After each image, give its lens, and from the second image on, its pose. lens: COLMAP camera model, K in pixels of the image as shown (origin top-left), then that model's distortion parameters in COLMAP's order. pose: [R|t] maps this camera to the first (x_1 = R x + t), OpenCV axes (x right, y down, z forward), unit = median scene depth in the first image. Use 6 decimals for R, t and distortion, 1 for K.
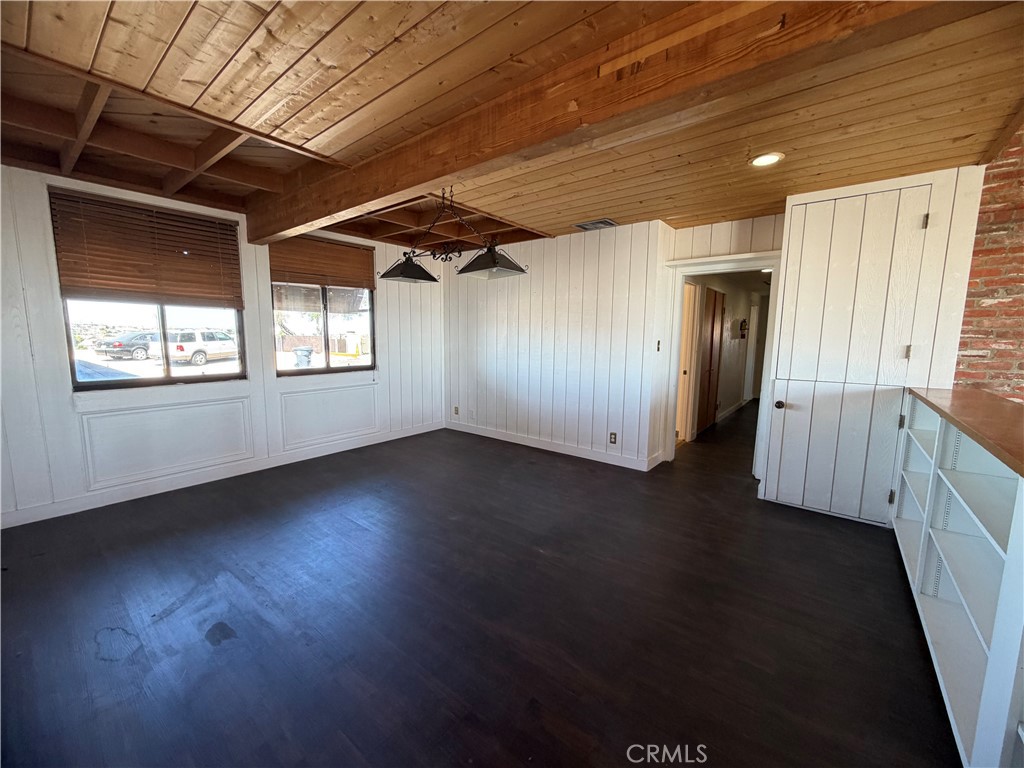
lens RADIAL K [[406.8, 0, 510.4], [0, 406.8, 385.1], [0, 0, 1]] dist [0.000071, 0.000250]
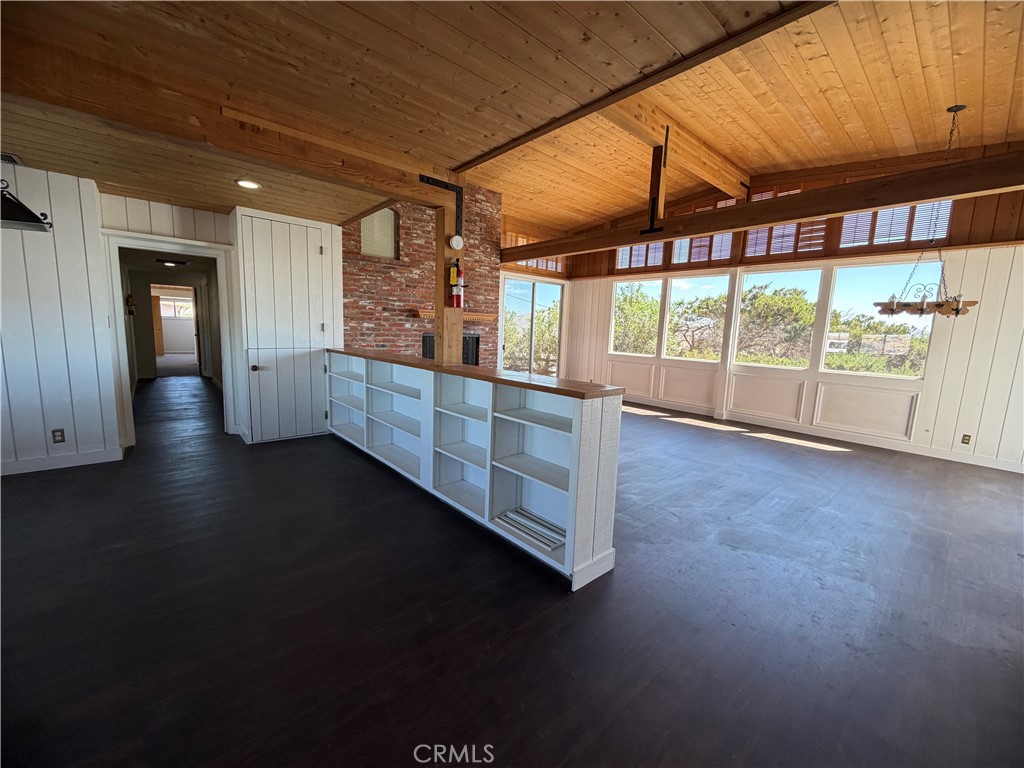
lens RADIAL K [[406.8, 0, 510.4], [0, 406.8, 385.1], [0, 0, 1]] dist [0.000071, 0.000250]
pose [[0.172619, -0.137692, 0.975317, -0.555532], [0.089059, 0.988307, 0.123763, 0.015498], [-0.980954, 0.065497, 0.182864, -0.053708]]
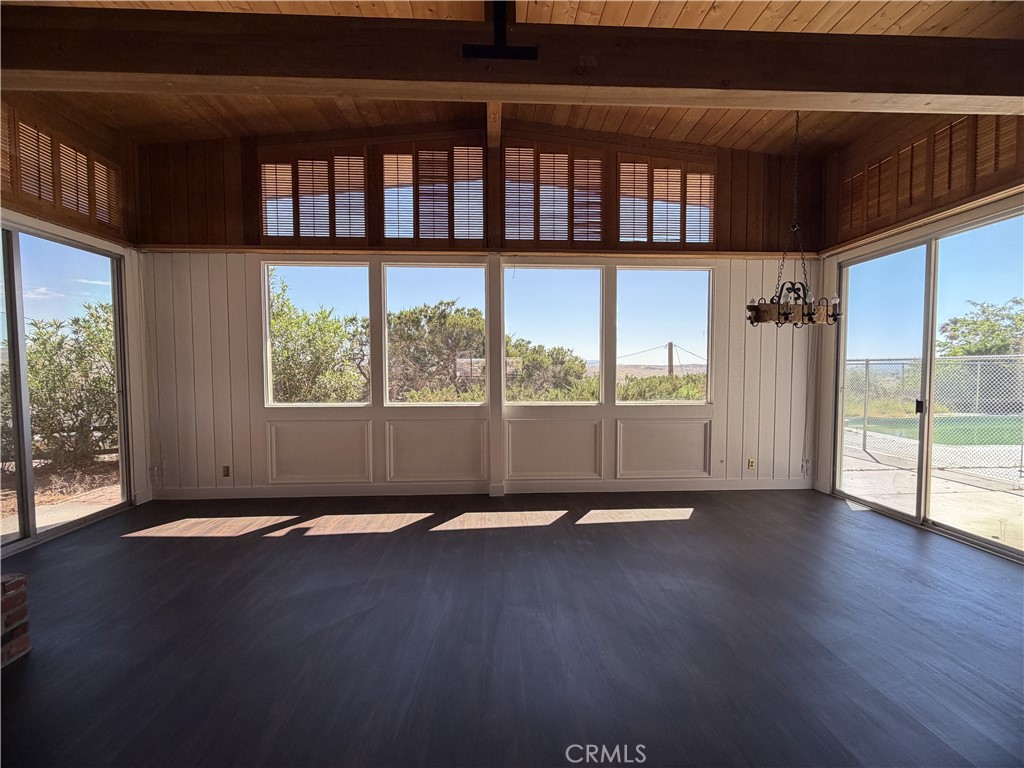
lens RADIAL K [[416.9, 0, 512.0], [0, 416.9, 384.0], [0, 0, 1]] dist [-0.000090, 0.000185]
pose [[-0.665691, -0.036652, 0.745327, 0.752218], [0.091906, 0.987162, 0.130631, 0.024594], [-0.740546, 0.155460, -0.653777, 0.069984]]
